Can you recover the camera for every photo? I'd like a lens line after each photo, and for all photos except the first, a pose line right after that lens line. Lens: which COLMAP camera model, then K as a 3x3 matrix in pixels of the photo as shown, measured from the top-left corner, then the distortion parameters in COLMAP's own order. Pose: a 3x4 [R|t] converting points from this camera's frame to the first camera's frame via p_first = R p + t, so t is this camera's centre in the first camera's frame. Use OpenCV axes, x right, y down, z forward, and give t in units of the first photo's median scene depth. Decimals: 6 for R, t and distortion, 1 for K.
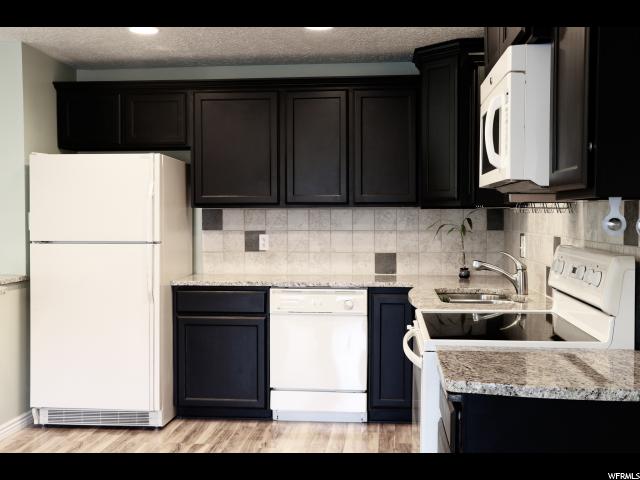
lens RADIAL K [[748.8, 0, 317.4], [0, 748.8, 240.1], [0, 0, 1]] dist [0.010330, 0.000000]
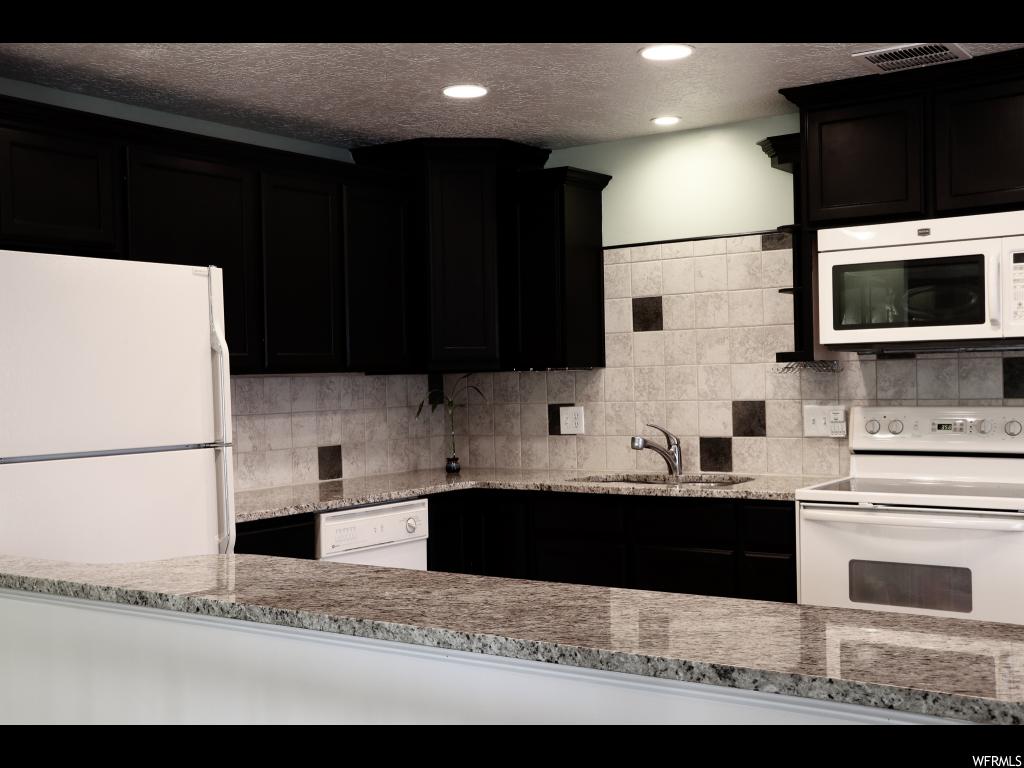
lens RADIAL K [[1198.0, 0, 513.9], [0, 1198.0, 379.0], [0, 0, 1]] dist [0.010330, 0.000000]
pose [[0.482565, -0.010587, 0.875796, -0.715625], [0.052831, 0.998458, -0.017041, -0.013708], [-0.874265, 0.054492, 0.482380, 0.380984]]
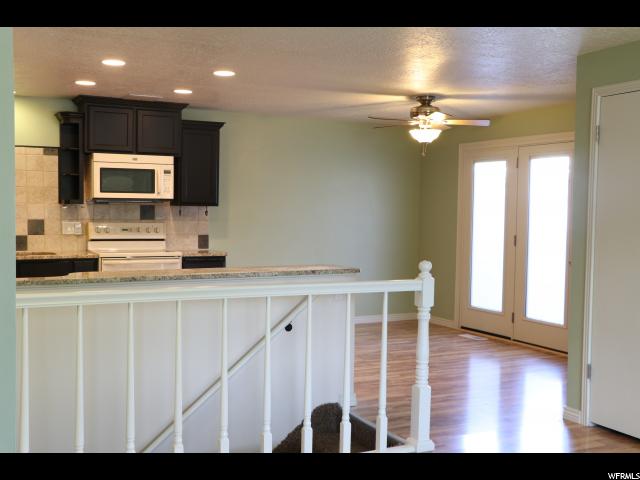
lens RADIAL K [[748.8, 0, 326.3], [0, 748.8, 241.8], [0, 0, 1]] dist [0.010330, 0.000000]
pose [[-0.556195, -0.045915, 0.829783, -1.230188], [0.017286, 0.997617, 0.066789, -0.044655], [-0.830872, 0.051491, -0.554076, 1.001195]]
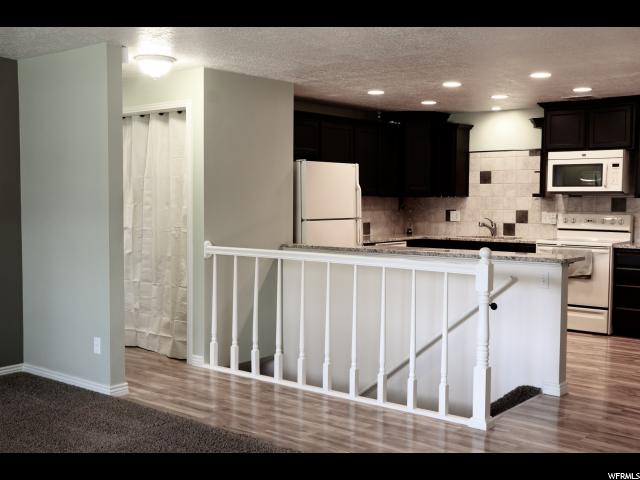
lens RADIAL K [[748.8, 0, 320.6], [0, 748.8, 243.6], [0, 0, 1]] dist [0.010330, 0.000000]
pose [[0.545864, -0.049830, 0.836391, -1.419440], [0.024518, 0.998752, 0.043501, -0.012378], [-0.837515, -0.003239, 0.546405, 0.147178]]
